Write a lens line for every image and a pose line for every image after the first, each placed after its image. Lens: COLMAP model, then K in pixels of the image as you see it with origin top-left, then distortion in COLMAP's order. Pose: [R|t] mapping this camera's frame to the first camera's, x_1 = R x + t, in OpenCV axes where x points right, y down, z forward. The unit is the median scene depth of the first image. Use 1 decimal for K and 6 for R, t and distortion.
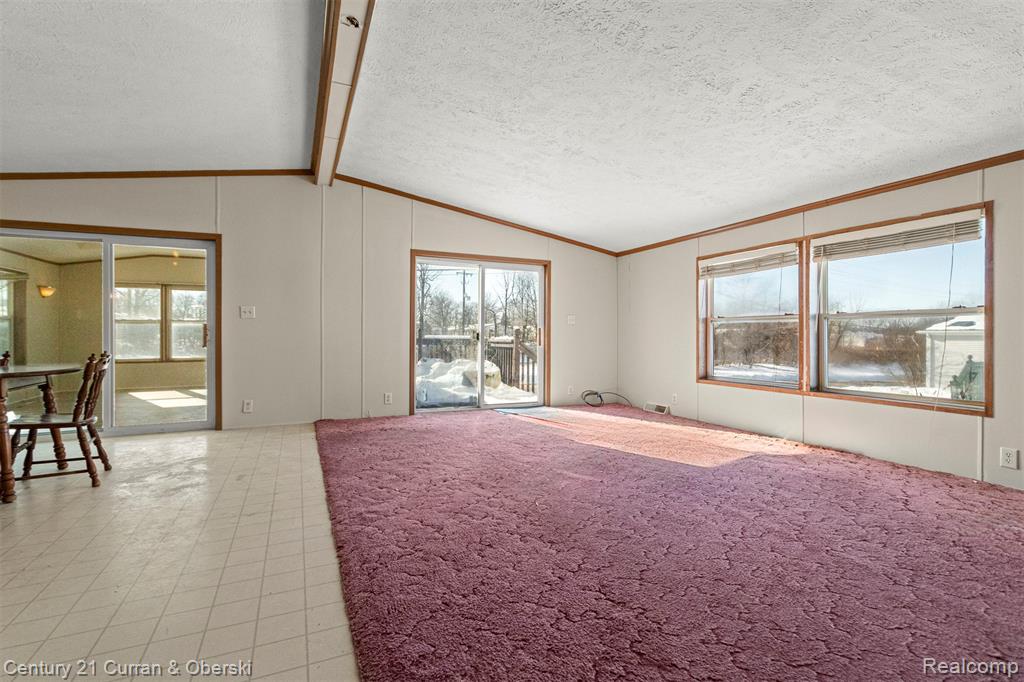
lens RADIAL K [[472.9, 0, 496.4], [0, 472.9, 332.8], [0, 0, 1]] dist [0.001684, -0.000745]
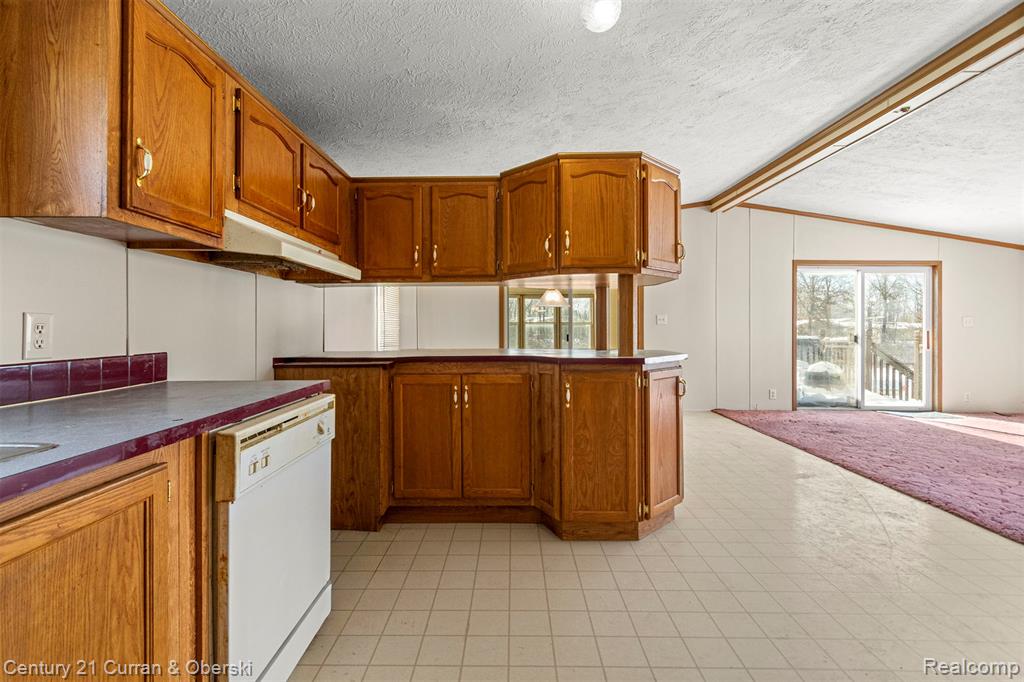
lens RADIAL K [[472.9, 0, 508.1], [0, 472.9, 329.9], [0, 0, 1]] dist [0.001684, -0.000745]
pose [[0.904323, 0.000847, -0.426848, -0.272889], [0.000282, 0.999997, 0.002583, -0.014500], [0.426849, -0.002457, 0.904320, -0.248548]]
